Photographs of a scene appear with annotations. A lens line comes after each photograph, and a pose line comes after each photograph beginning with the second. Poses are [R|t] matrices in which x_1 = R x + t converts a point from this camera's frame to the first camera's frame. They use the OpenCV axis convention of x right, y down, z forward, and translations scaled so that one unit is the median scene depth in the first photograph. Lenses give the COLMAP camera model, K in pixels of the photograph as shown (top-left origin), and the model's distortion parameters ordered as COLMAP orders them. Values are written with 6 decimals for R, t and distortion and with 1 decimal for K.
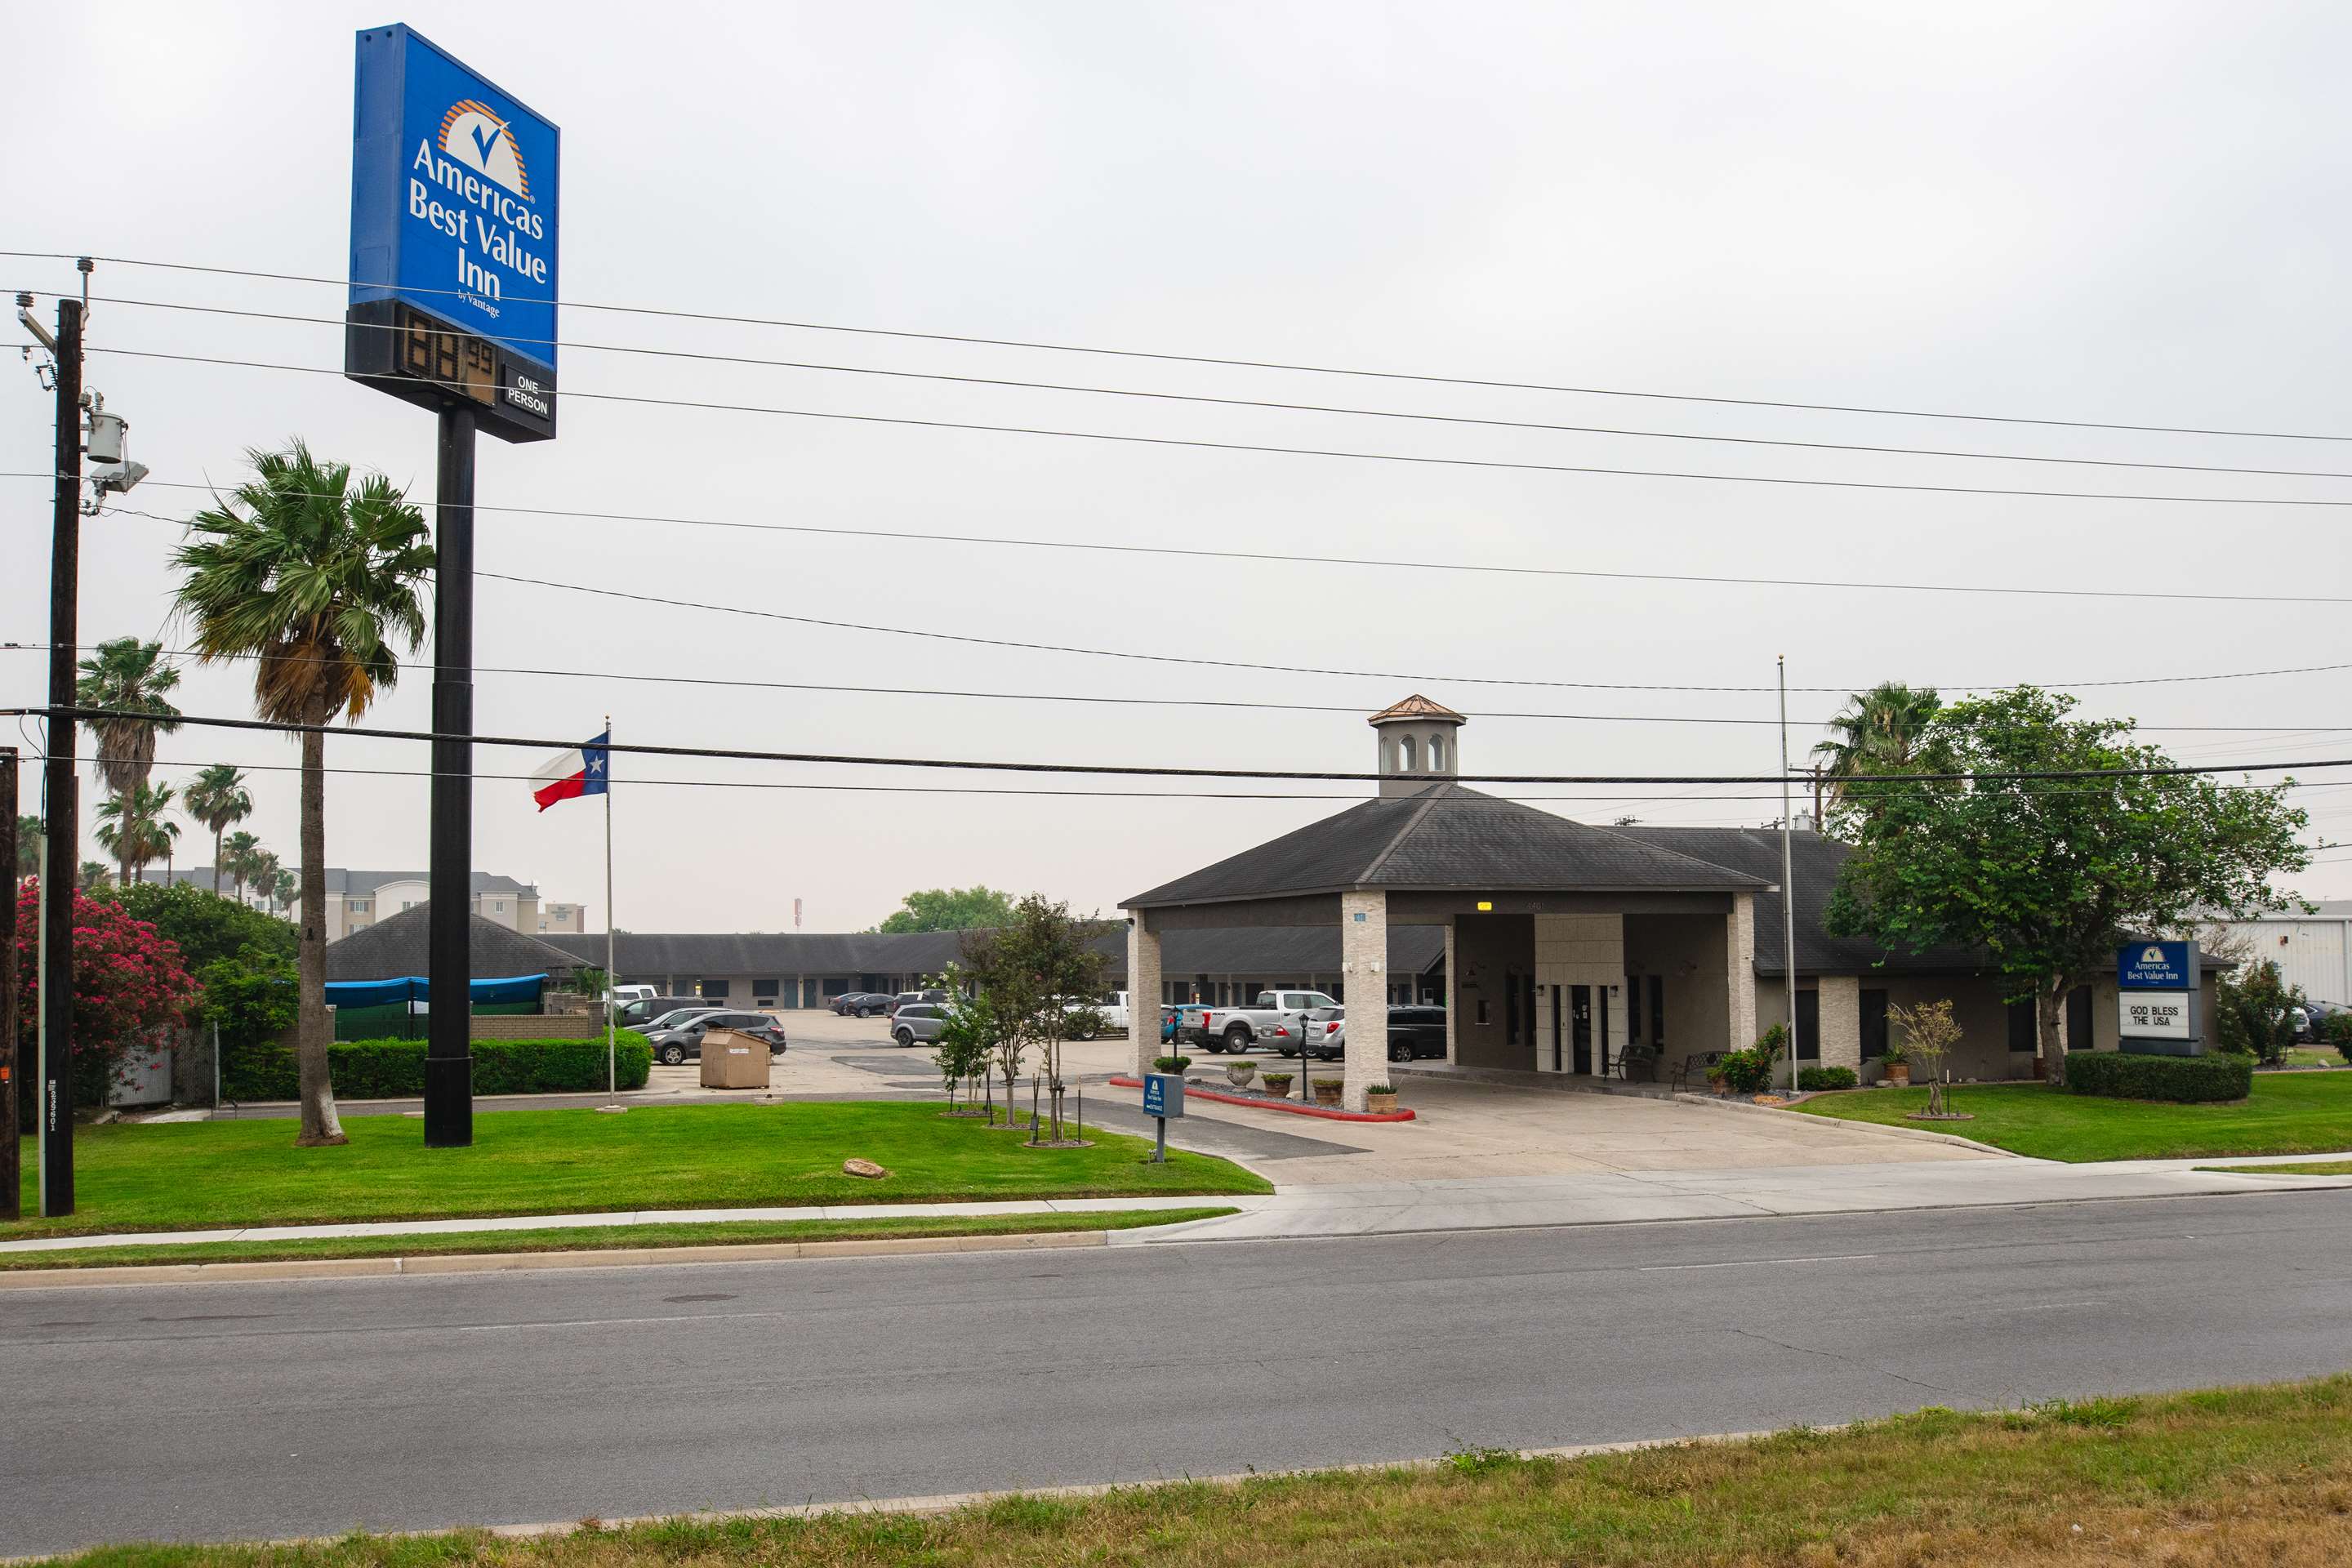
lens RADIAL K [[1905.4, 0, 1073.6], [0, 1905.4, 856.4], [0, 0, 1]] dist [-0.045746, 0.005716]
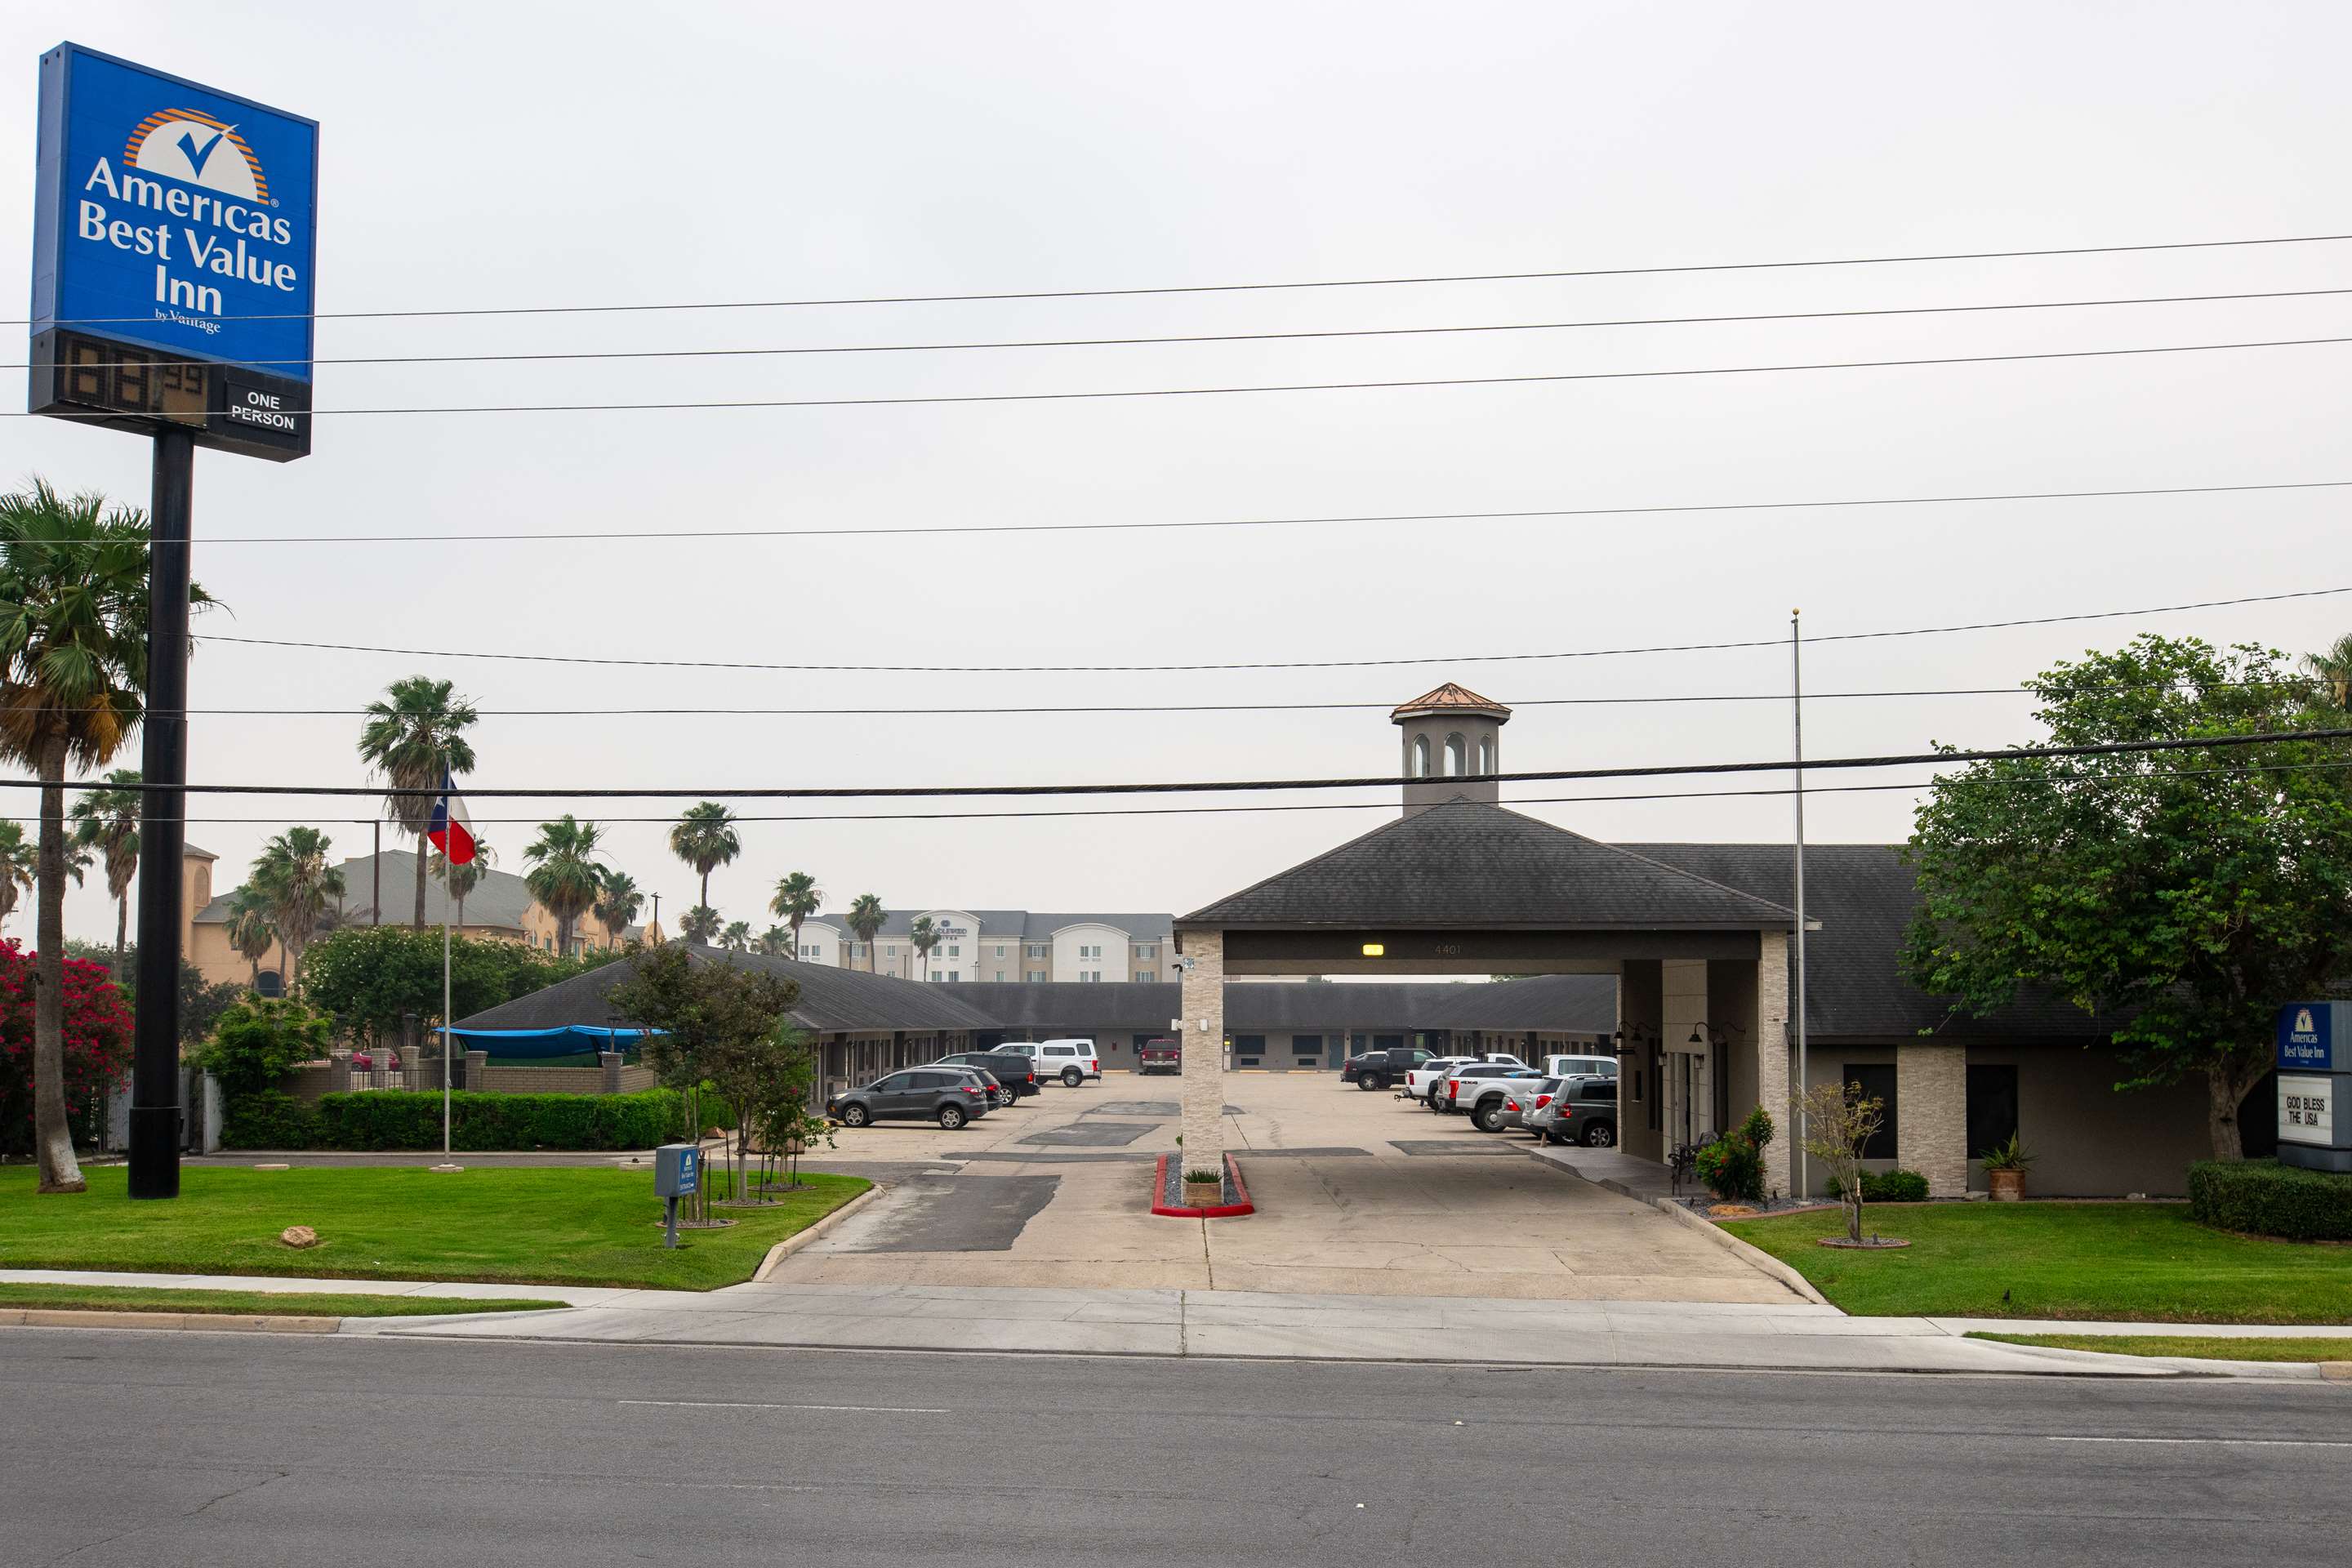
lens RADIAL K [[2201.5, 0, 1172.3], [0, 2201.5, 910.2], [0, 0, 1]] dist [-0.037617, 0.007334]
pose [[0.937460, -0.006876, -0.348025, 0.517215], [0.009495, 0.999938, 0.005822, 0.004207], [0.347963, -0.008762, 0.937467, 0.130970]]
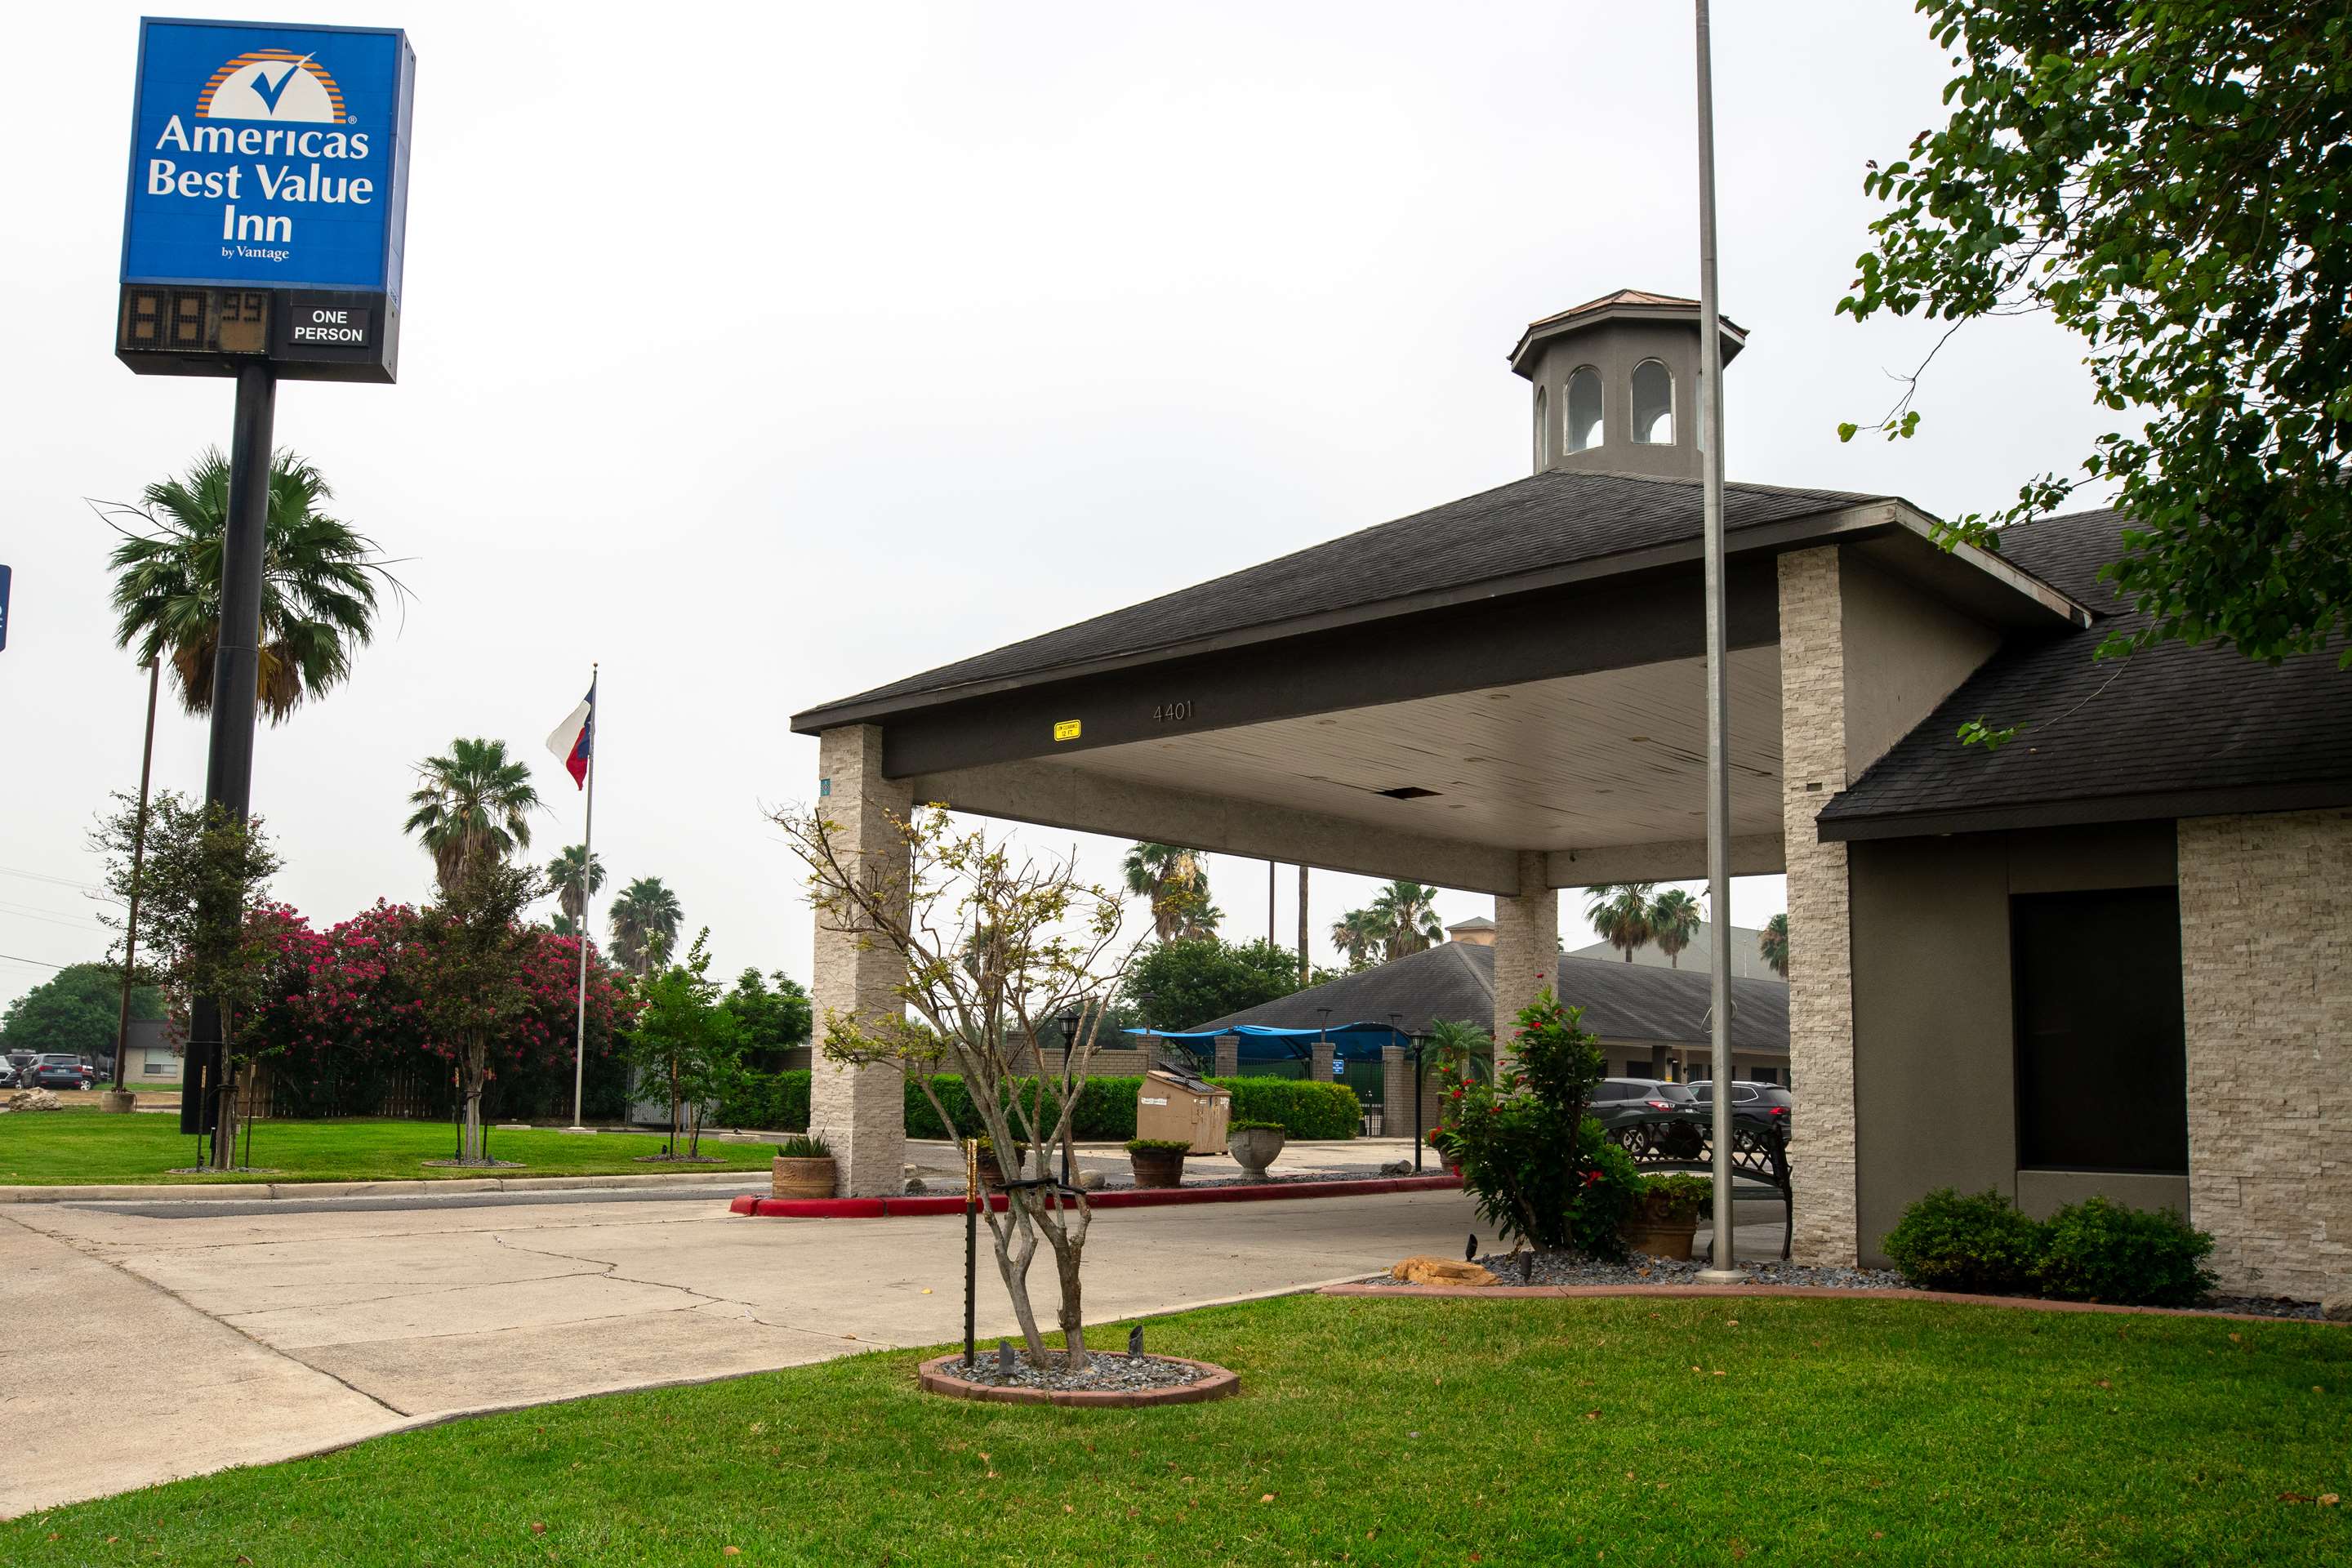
lens RADIAL K [[1905.4, 0, 1073.6], [0, 1905.4, 856.4], [0, 0, 1]] dist [-0.045746, 0.005716]
pose [[0.436937, -0.090363, -0.894942, 0.660888], [0.032265, 0.995875, -0.084802, 0.099458], [0.898913, 0.008178, 0.438051, 0.925958]]
